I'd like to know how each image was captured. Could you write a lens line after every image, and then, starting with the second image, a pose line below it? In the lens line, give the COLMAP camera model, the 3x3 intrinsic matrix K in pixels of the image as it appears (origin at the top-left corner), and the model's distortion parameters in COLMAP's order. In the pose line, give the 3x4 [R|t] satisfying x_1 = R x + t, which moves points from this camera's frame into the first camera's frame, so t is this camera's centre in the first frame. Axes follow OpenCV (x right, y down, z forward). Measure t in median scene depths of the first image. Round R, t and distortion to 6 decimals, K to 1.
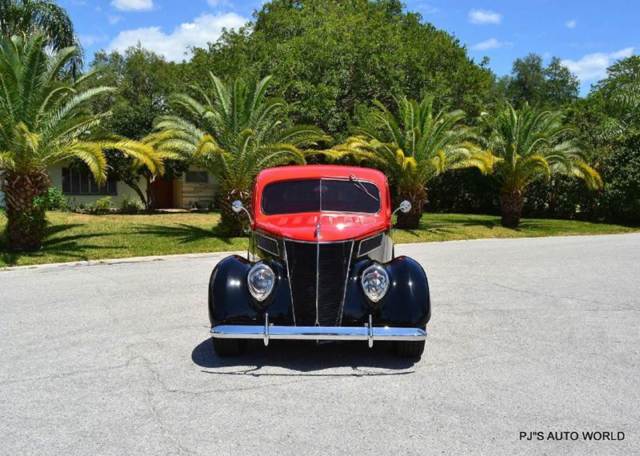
lens RADIAL K [[788.7, 0, 320.0], [0, 788.7, 228.0], [0, 0, 1]] dist [0.025655, -0.009103]
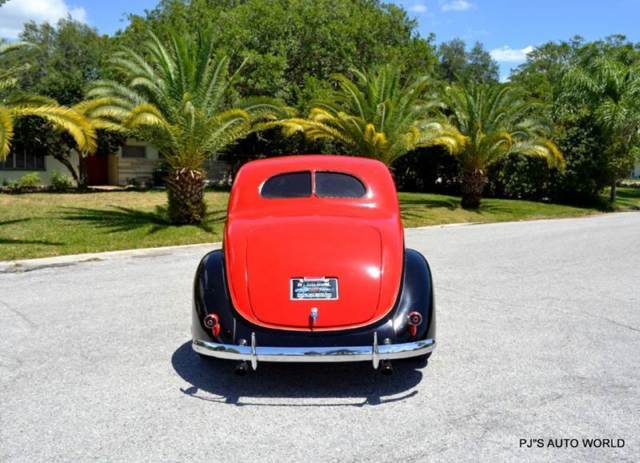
lens RADIAL K [[682.4, 0, 304.0], [0, 682.4, 210.3], [0, 0, 1]] dist [-0.024963, 0.003228]
pose [[0.994642, 0.003650, 0.103312, -0.044106], [-0.005737, 0.999785, 0.019911, -0.014264], [-0.103217, -0.020397, 0.994450, 0.202236]]
